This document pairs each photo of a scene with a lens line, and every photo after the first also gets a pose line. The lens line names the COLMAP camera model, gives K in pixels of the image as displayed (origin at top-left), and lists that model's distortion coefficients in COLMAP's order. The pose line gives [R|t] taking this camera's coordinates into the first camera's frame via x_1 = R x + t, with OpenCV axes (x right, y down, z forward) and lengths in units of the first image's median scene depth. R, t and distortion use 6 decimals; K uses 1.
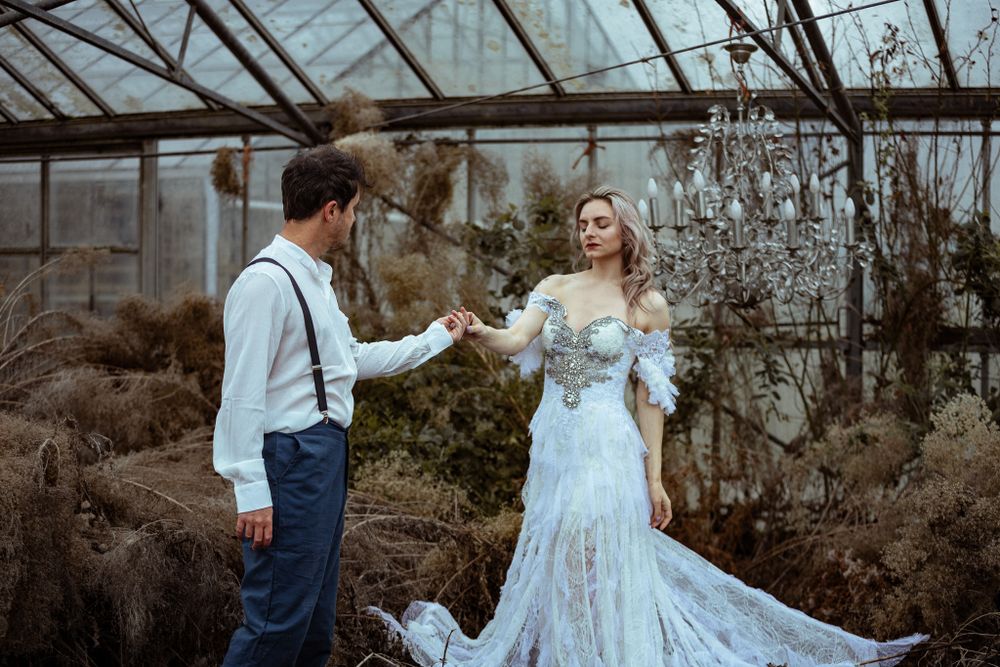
lens RADIAL K [[2165.4, 0, 500.0], [0, 2165.4, 333.5], [0, 0, 1]] dist [-0.062800, -4.346586]
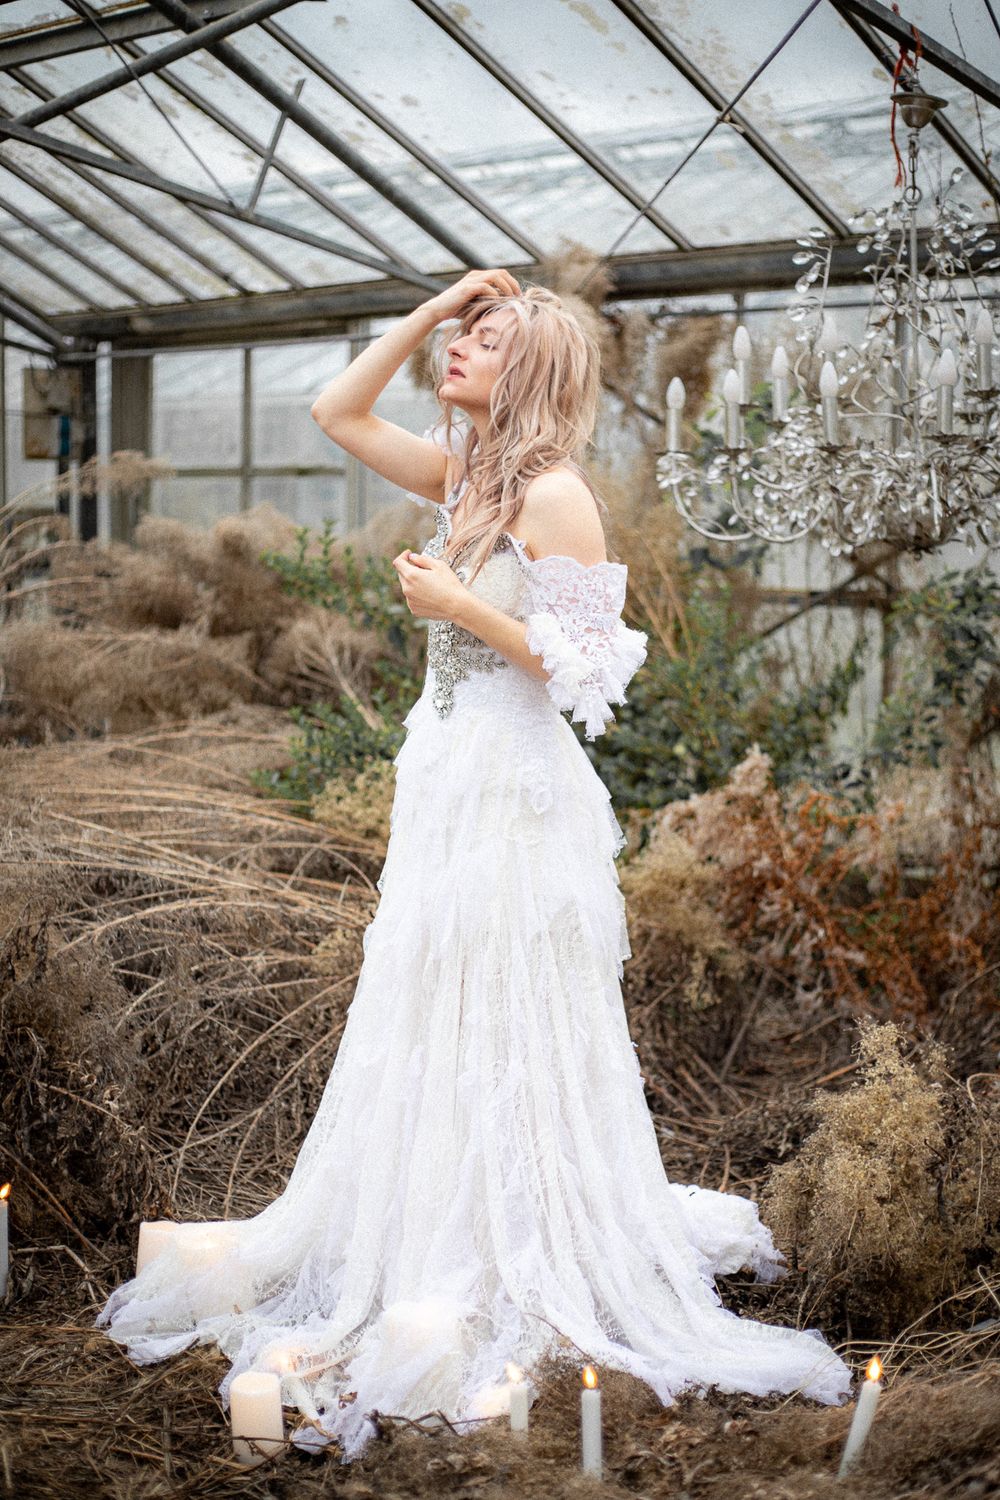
lens RADIAL K [[2232.0, 0, 500.0], [0, 2232.0, 750.0], [0, 0, 1]] dist [-0.086096, -0.141103]
pose [[0.942357, 0.045603, -0.331486, 0.159173], [-0.022495, 0.997062, 0.073217, 0.000864], [0.333851, -0.061540, 0.940615, 0.300566]]
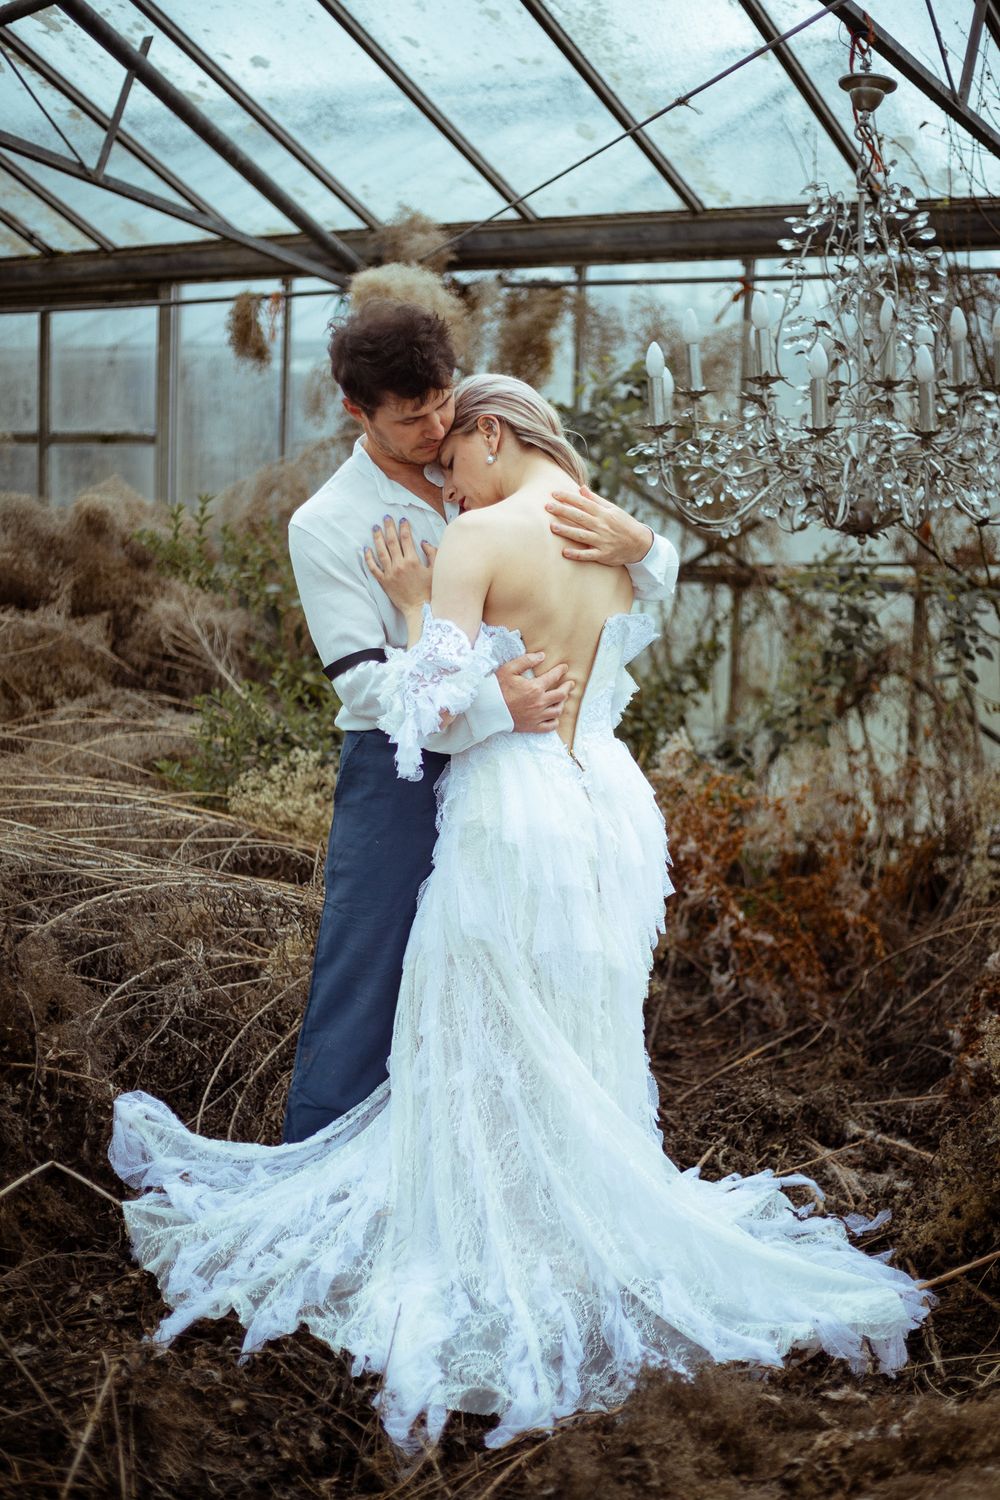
lens RADIAL K [[2232.0, 0, 500.0], [0, 2232.0, 750.0], [0, 0, 1]] dist [-0.086096, -0.141103]
pose [[0.981965, 0.040889, -0.184587, 0.099513], [-0.024238, 0.995503, 0.091575, -0.005302], [0.187501, -0.085450, 0.978541, 0.294578]]
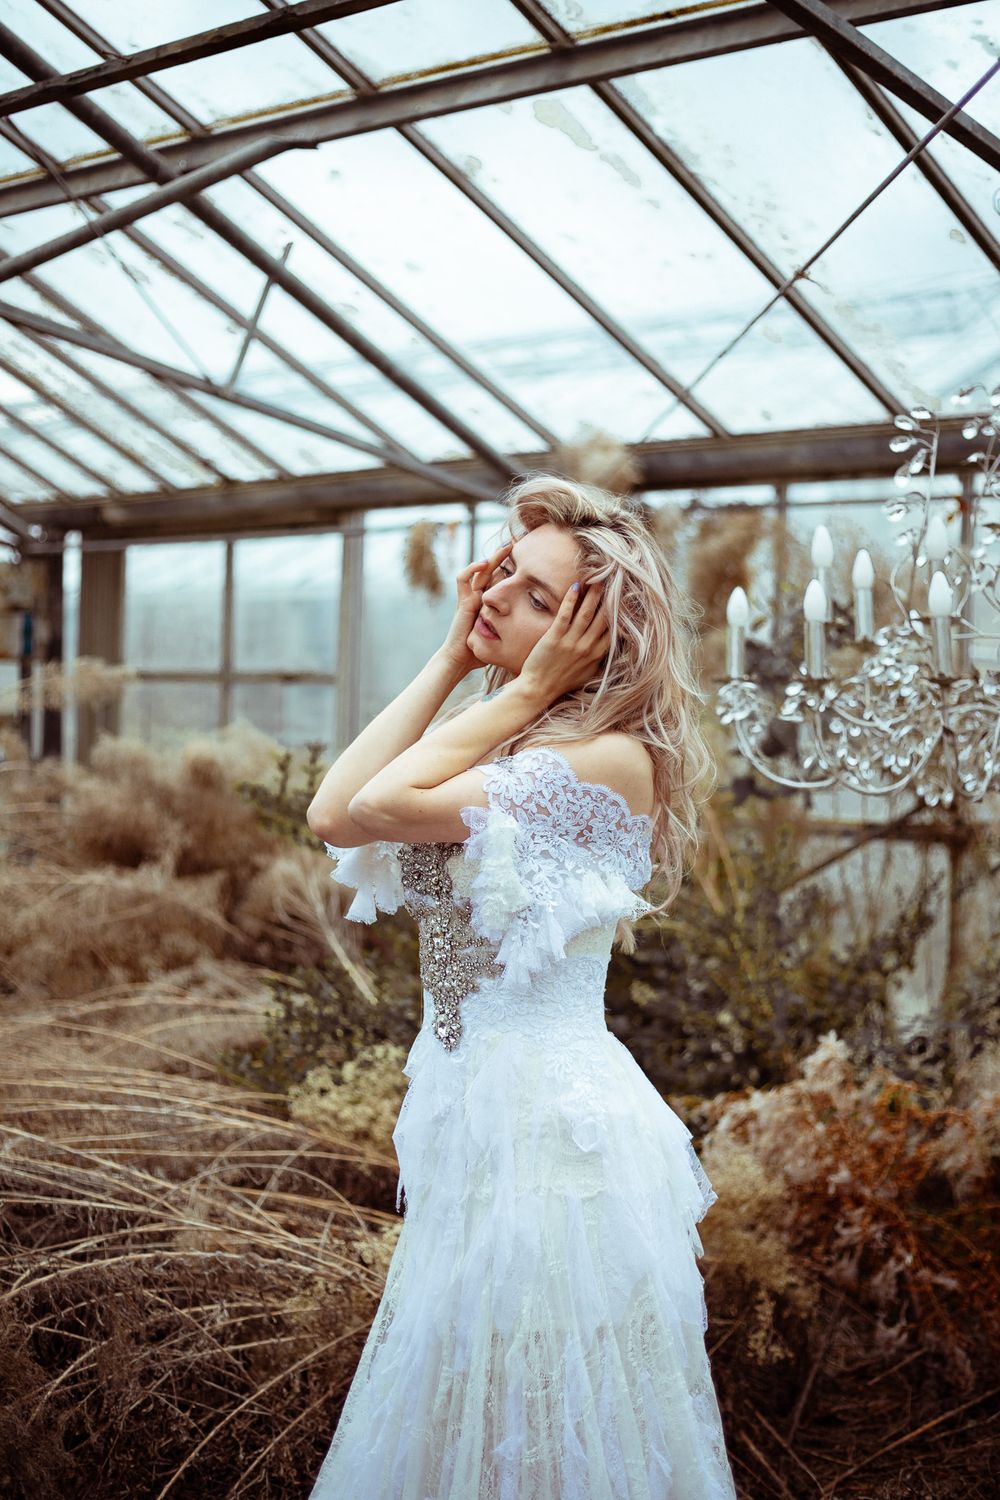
lens RADIAL K [[2232.0, 0, 500.0], [0, 2232.0, 750.0], [0, 0, 1]] dist [-0.086096, -0.141103]
pose [[0.943555, 0.023458, -0.330385, 0.123719], [-0.028391, 0.999546, -0.010112, -0.010996], [0.329997, 0.018921, 0.943792, 0.383201]]
